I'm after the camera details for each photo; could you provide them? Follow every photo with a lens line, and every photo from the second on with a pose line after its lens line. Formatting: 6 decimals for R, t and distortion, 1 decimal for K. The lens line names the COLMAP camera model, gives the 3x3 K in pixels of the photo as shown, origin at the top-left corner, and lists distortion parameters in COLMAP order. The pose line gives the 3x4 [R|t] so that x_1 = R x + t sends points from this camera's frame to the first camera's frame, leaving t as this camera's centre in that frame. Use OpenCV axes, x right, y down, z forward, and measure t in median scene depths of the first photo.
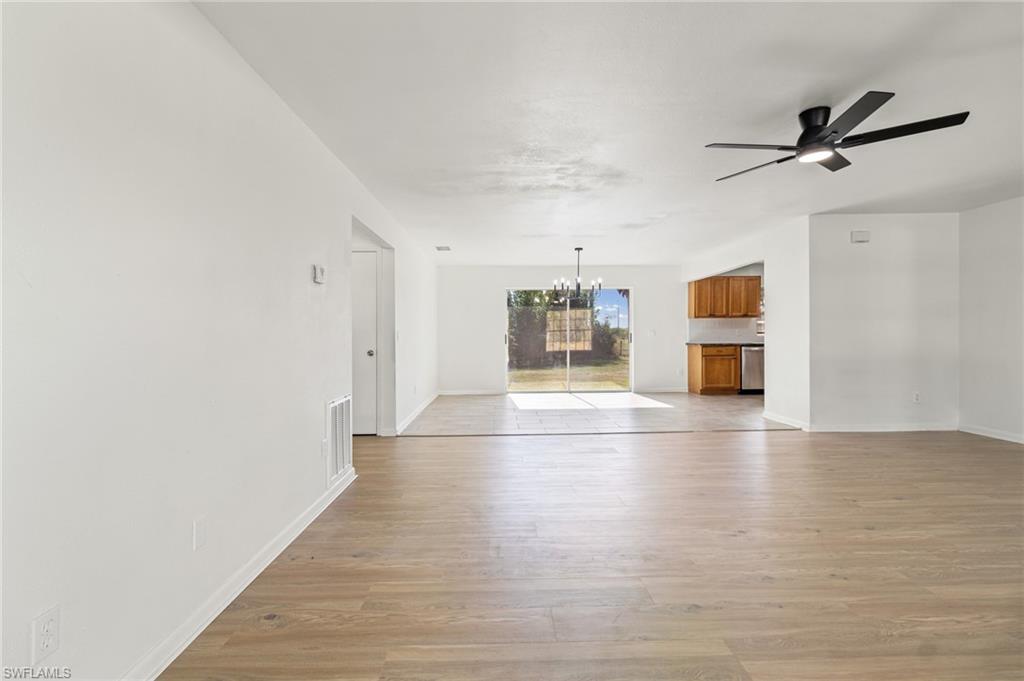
lens RADIAL K [[472.8, 0, 513.6], [0, 472.8, 321.7], [0, 0, 1]] dist [0.002842, 0.000088]
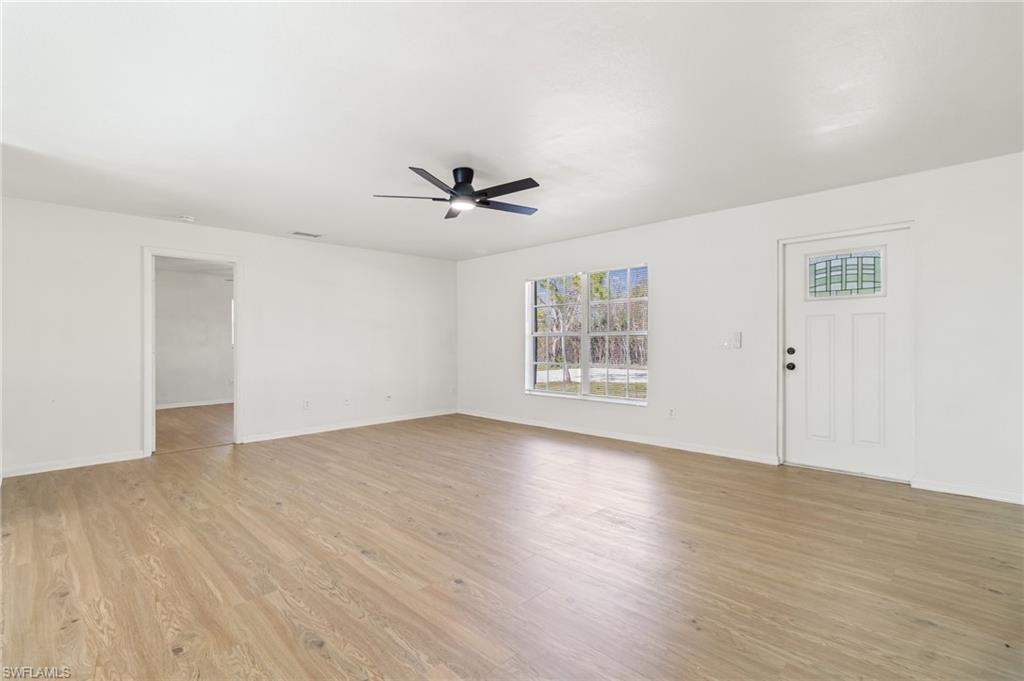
lens RADIAL K [[469.8, 0, 512.8], [0, 469.8, 354.4], [0, 0, 1]] dist [0.002621, -0.000037]
pose [[-0.681854, -0.007101, 0.731454, -0.361296], [-0.001486, 0.999964, 0.008323, 0.035274], [-0.731486, 0.004588, -0.681841, 1.714627]]
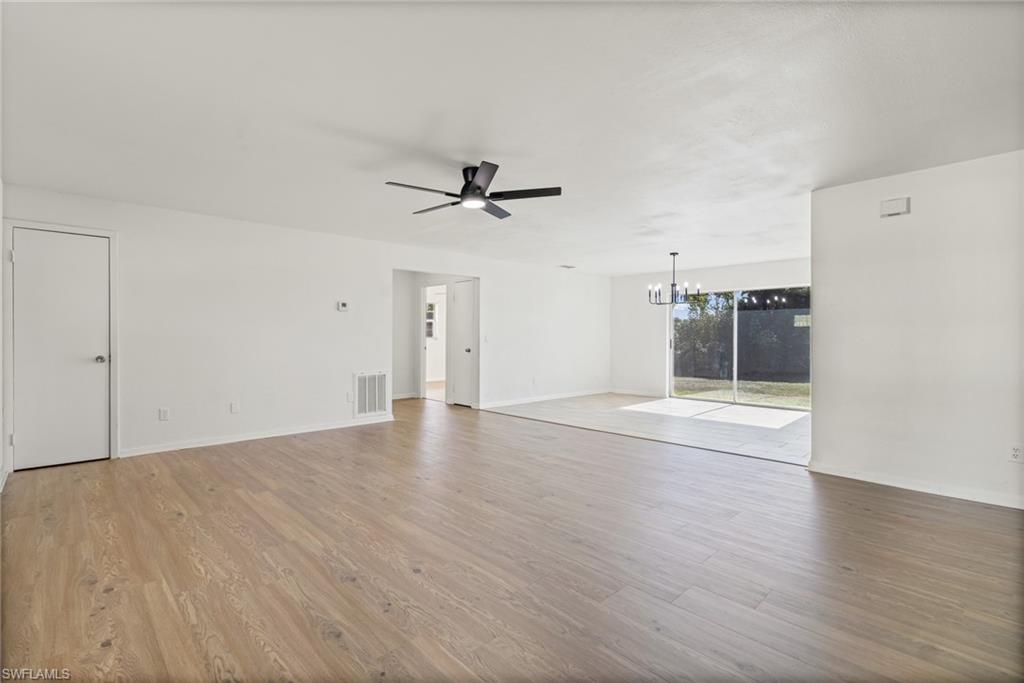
lens RADIAL K [[473.0, 0, 512.0], [0, 473.0, 341.5], [0, 0, 1]] dist [-0.002214, -0.000191]
pose [[0.676504, 0.020716, -0.736148, 1.601644], [0.004732, 0.999461, 0.032475, -0.012808], [0.736424, -0.025453, 0.676041, 0.222169]]
